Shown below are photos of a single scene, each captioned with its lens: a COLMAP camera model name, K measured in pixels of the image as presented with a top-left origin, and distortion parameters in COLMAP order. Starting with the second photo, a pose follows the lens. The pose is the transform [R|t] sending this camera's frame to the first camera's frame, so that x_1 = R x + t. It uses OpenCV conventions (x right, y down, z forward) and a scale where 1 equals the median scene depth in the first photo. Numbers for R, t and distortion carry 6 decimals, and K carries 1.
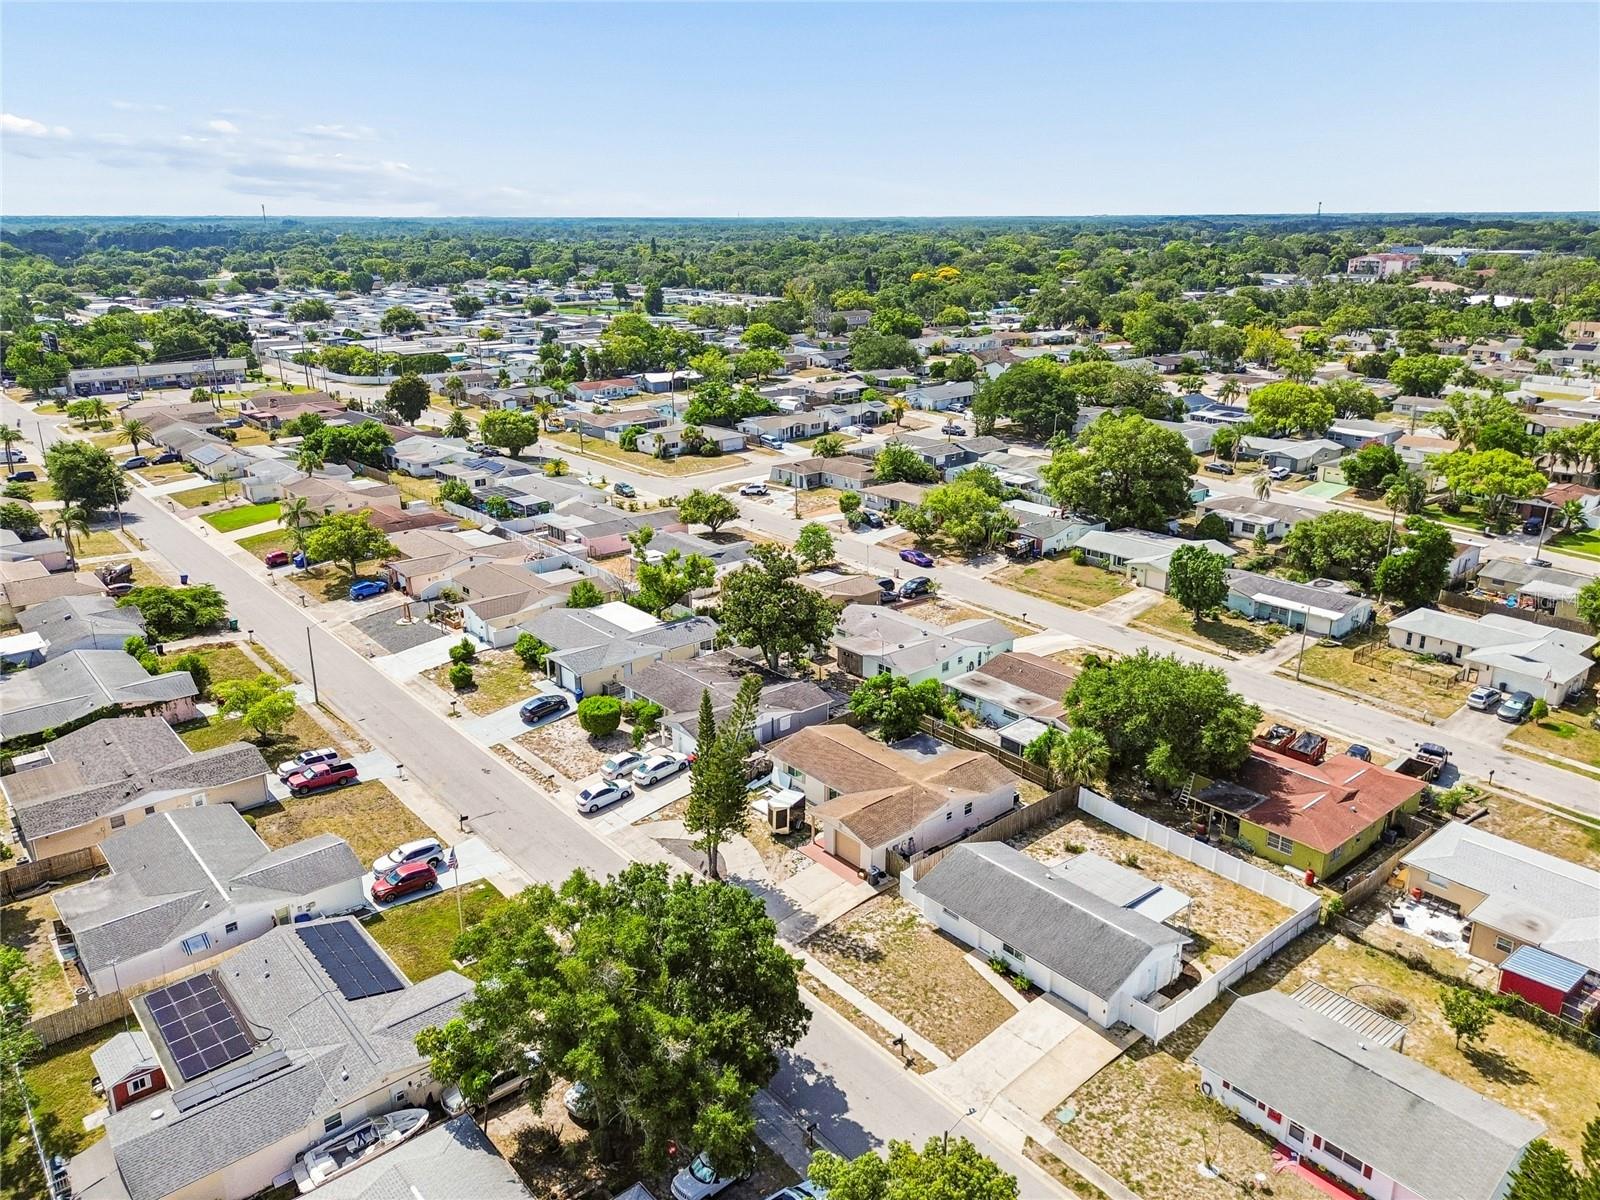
lens RADIAL K [[1141.7, 0, 803.3], [0, 1141.7, 579.7], [0, 0, 1]] dist [0.060918, -0.059817]
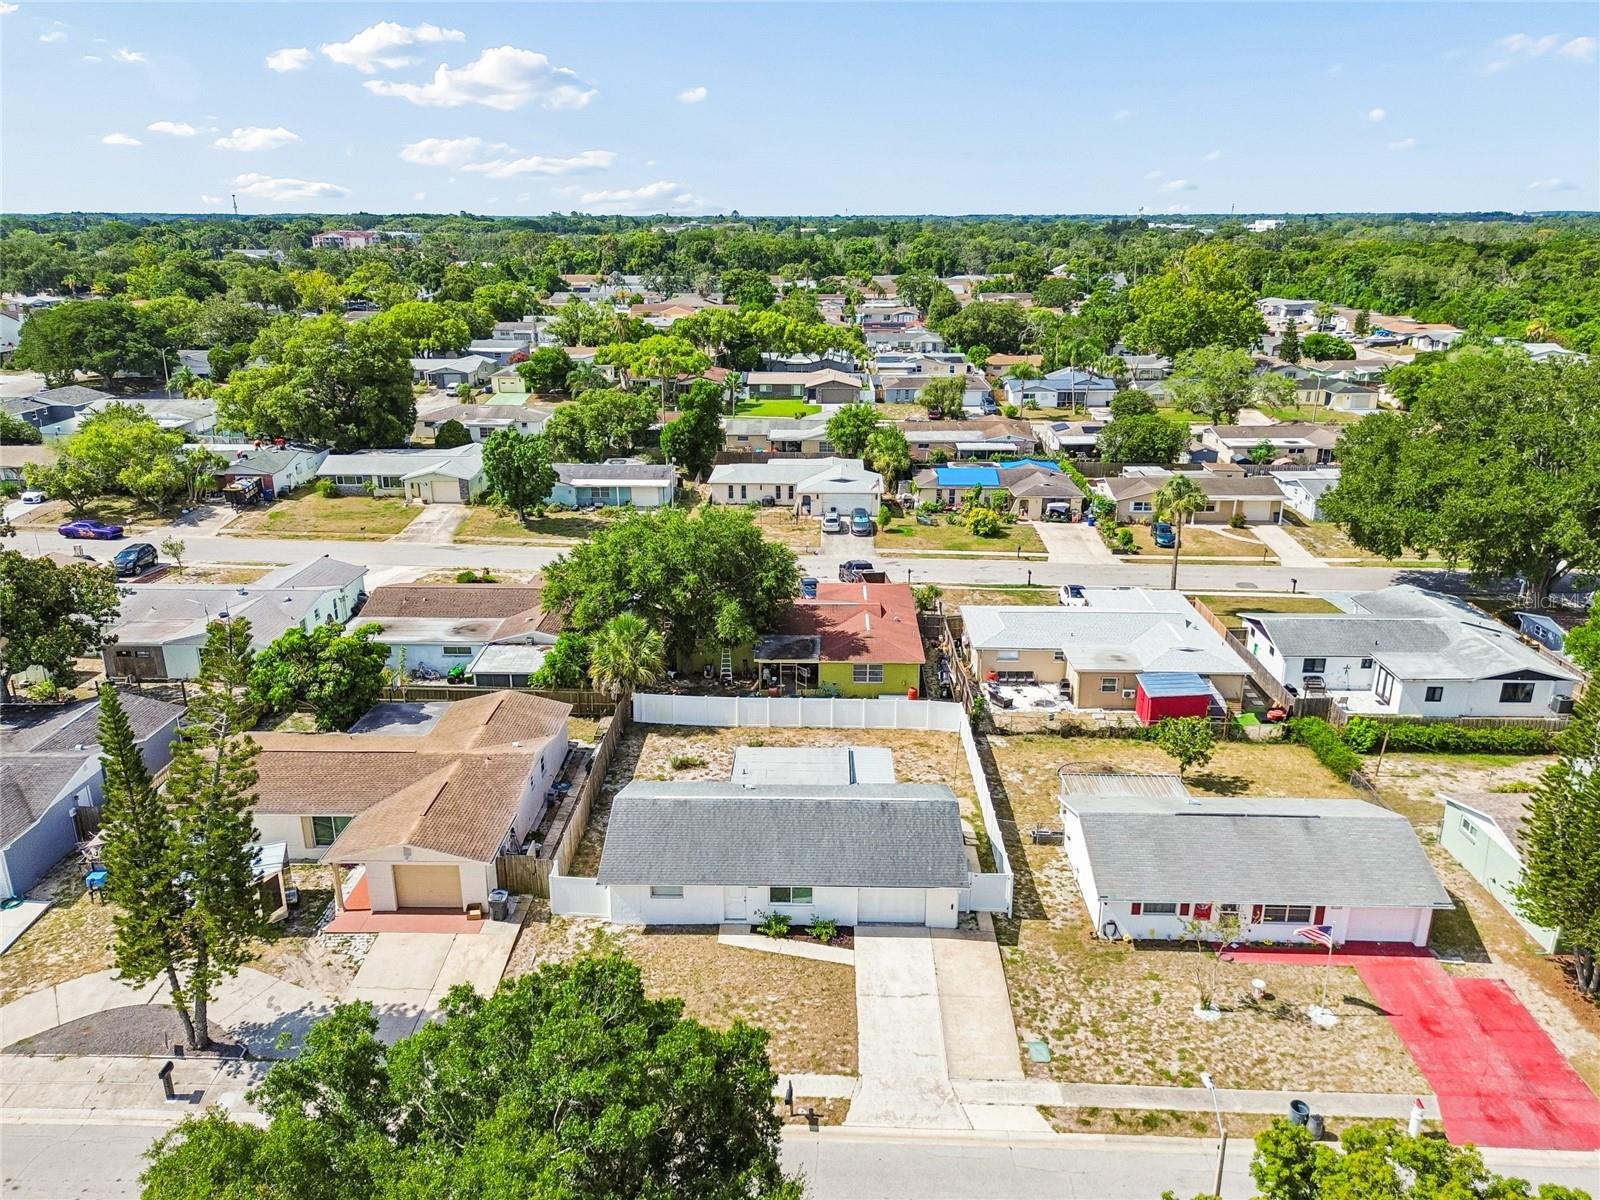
lens RADIAL K [[1142.5, 0, 794.9], [0, 1142.5, 600.4], [0, 0, 1]] dist [0.065855, -0.064074]
pose [[0.669210, -0.232574, 0.705739, -0.208008], [0.221413, 0.969026, 0.109386, 0.067861], [-0.709319, 0.083058, 0.699977, 0.425561]]
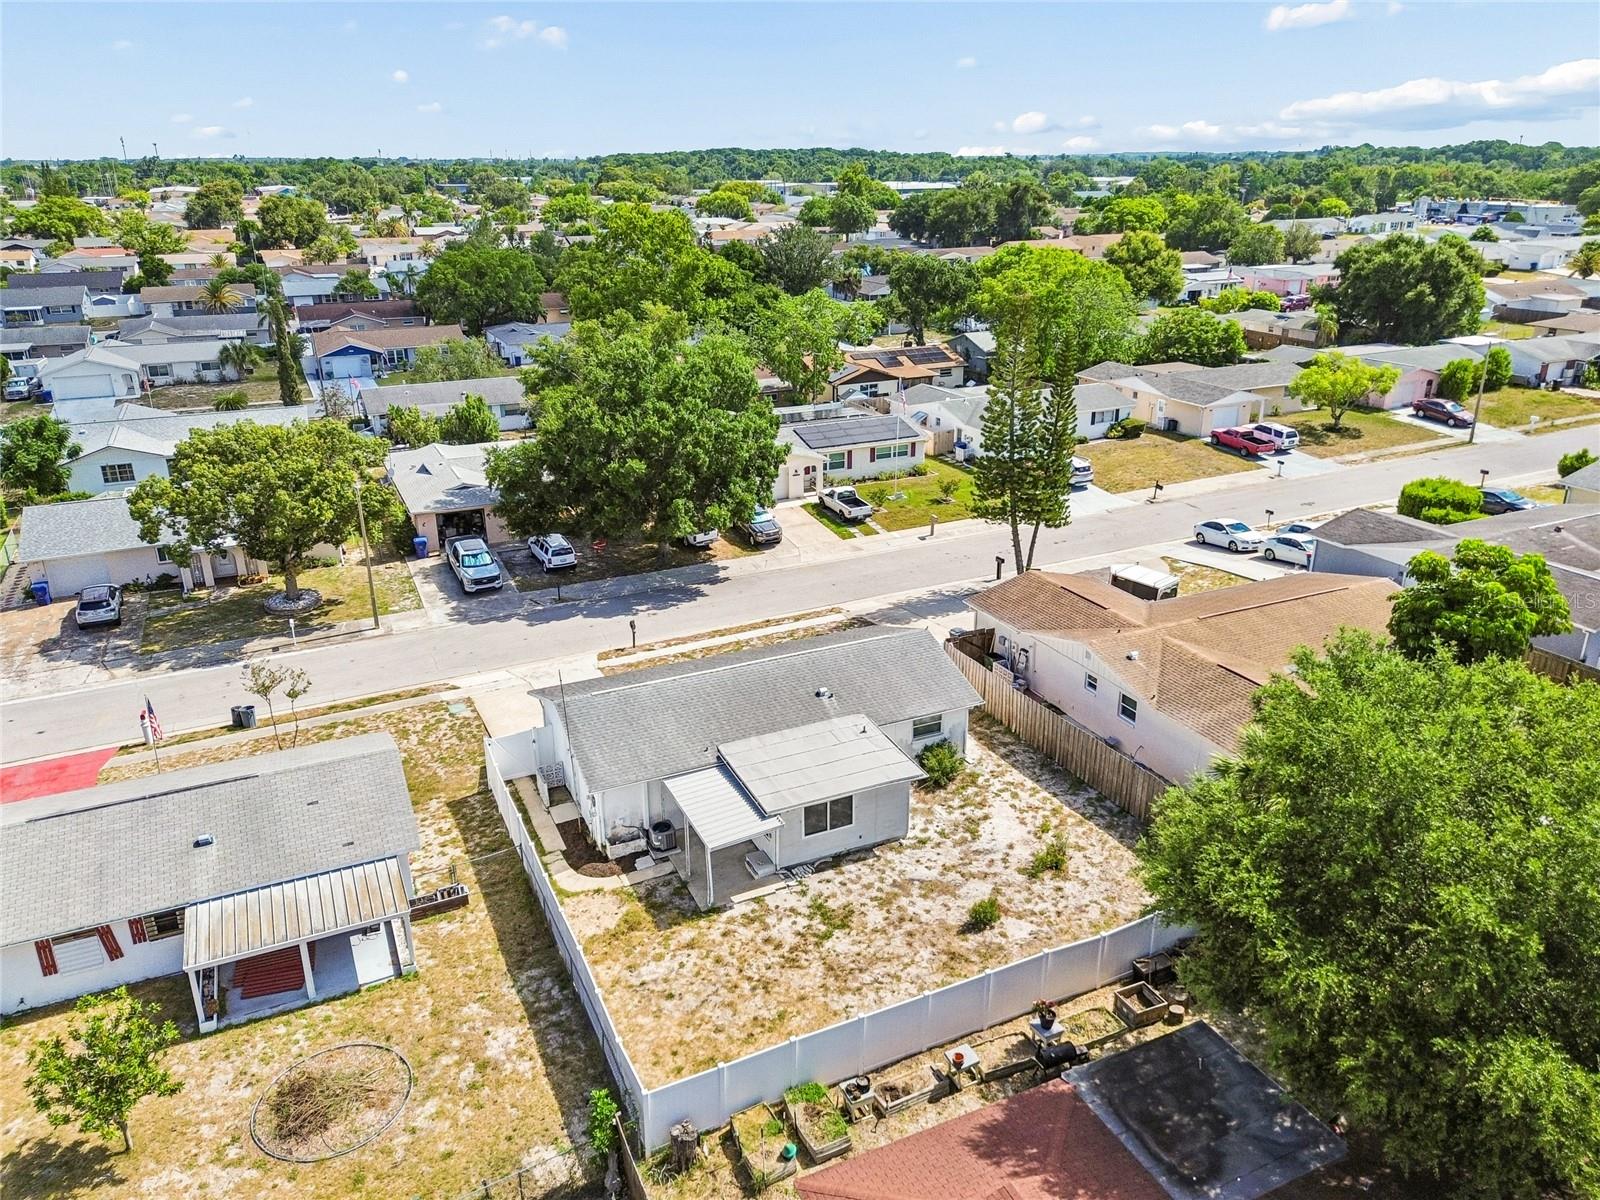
lens RADIAL K [[1155.3, 0, 796.9], [0, 1155.3, 595.3], [0, 0, 1]] dist [0.075849, -0.079072]
pose [[-0.265758, 0.346145, -0.899754, 0.624454], [-0.277785, 0.866235, 0.415298, -0.011553], [0.923151, 0.360307, -0.134055, 0.926265]]
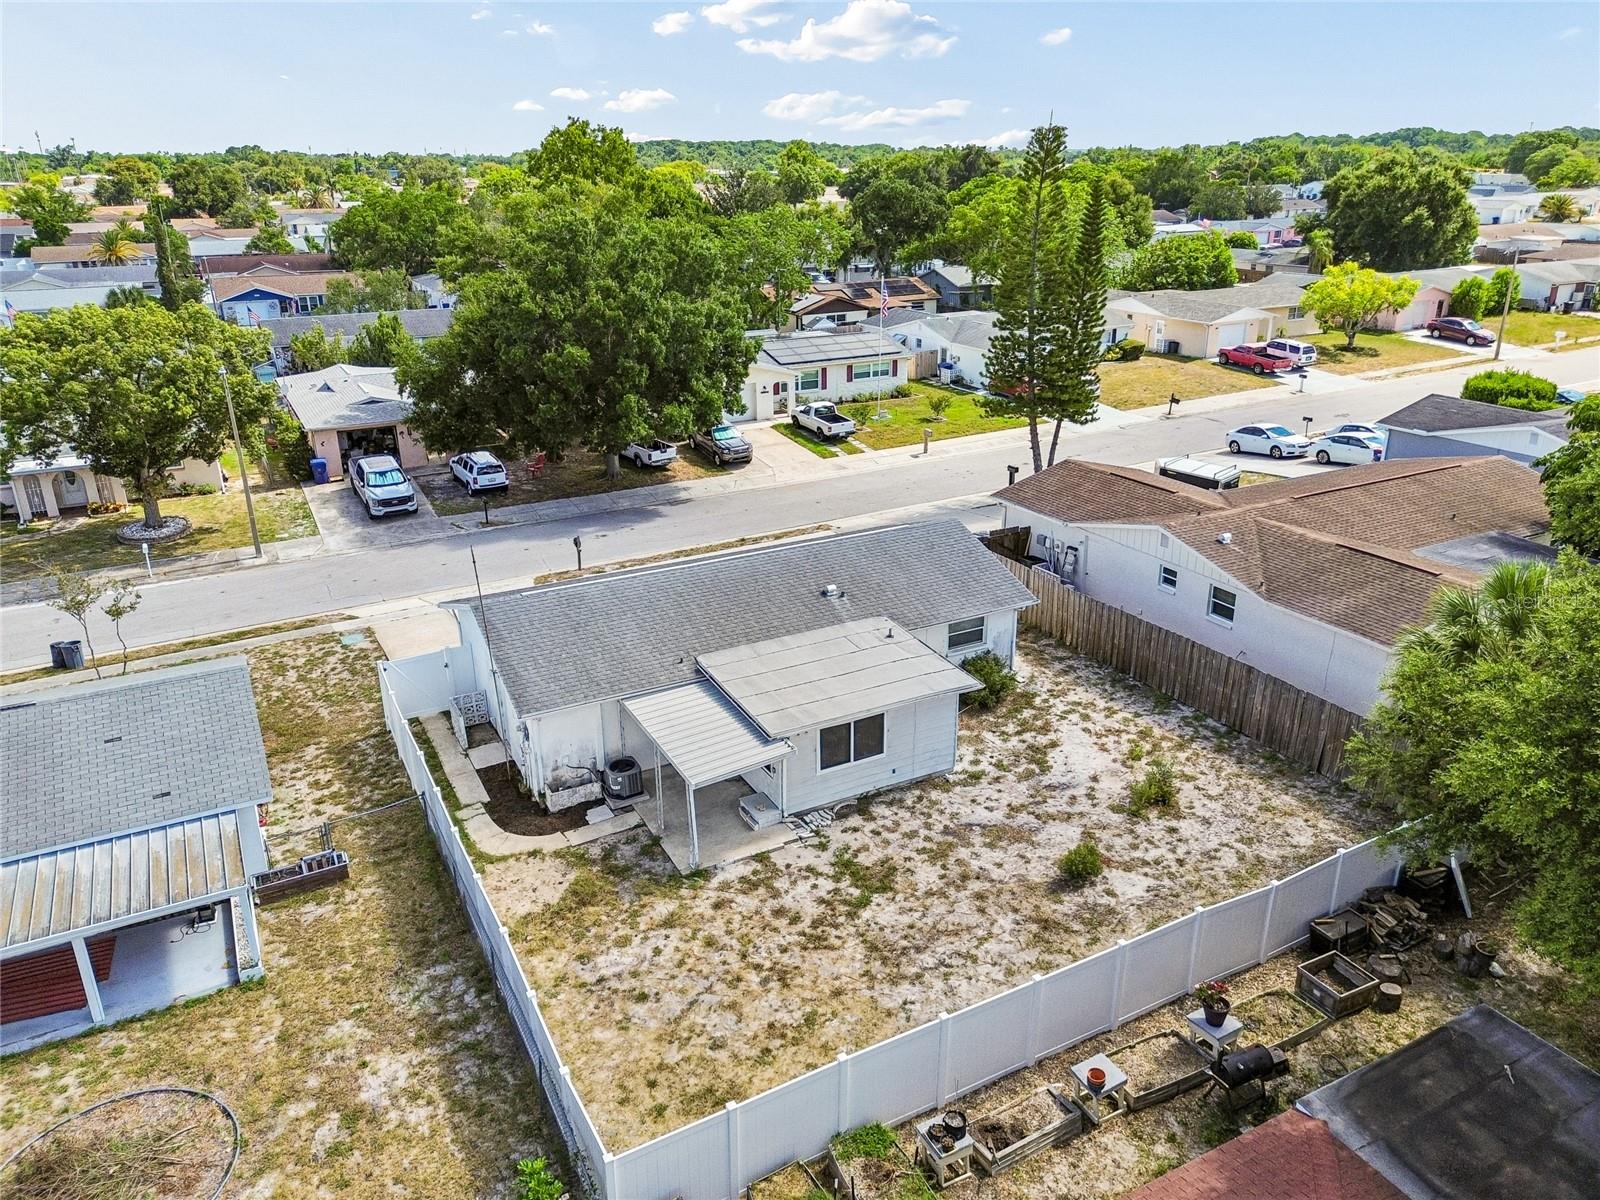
lens RADIAL K [[1143.8, 0, 800.0], [0, 1143.8, 600.0], [0, 0, 1]] dist [0.076403, -0.070338]
pose [[-0.215258, 0.357280, -0.908854, 0.531443], [-0.278493, 0.869565, 0.407796, 0.081223], [0.936005, 0.340891, -0.087681, 0.909394]]
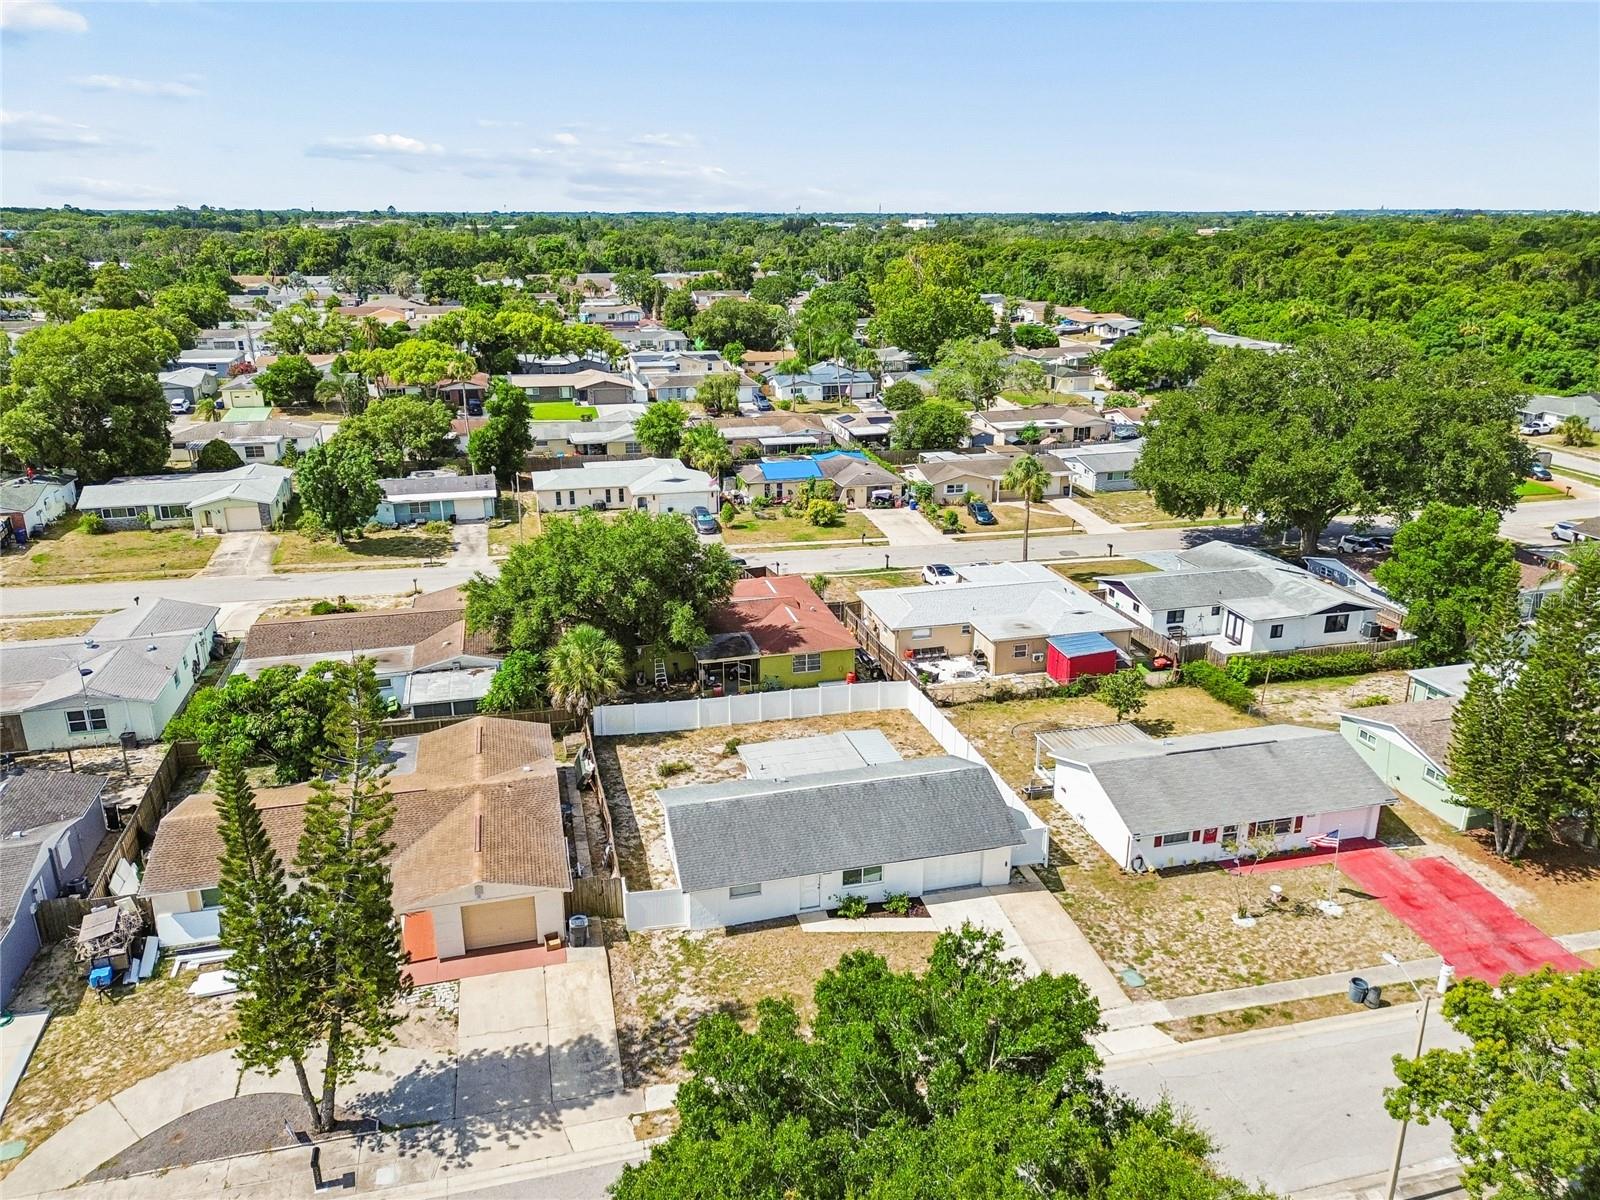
lens RADIAL K [[1142.1, 0, 797.0], [0, 1142.1, 602.8], [0, 0, 1]] dist [0.070830, -0.073517]
pose [[0.439317, -0.284760, 0.852005, -0.318121], [0.268019, 0.946782, 0.178239, 0.024488], [-0.857418, 0.150050, 0.492259, 0.552124]]
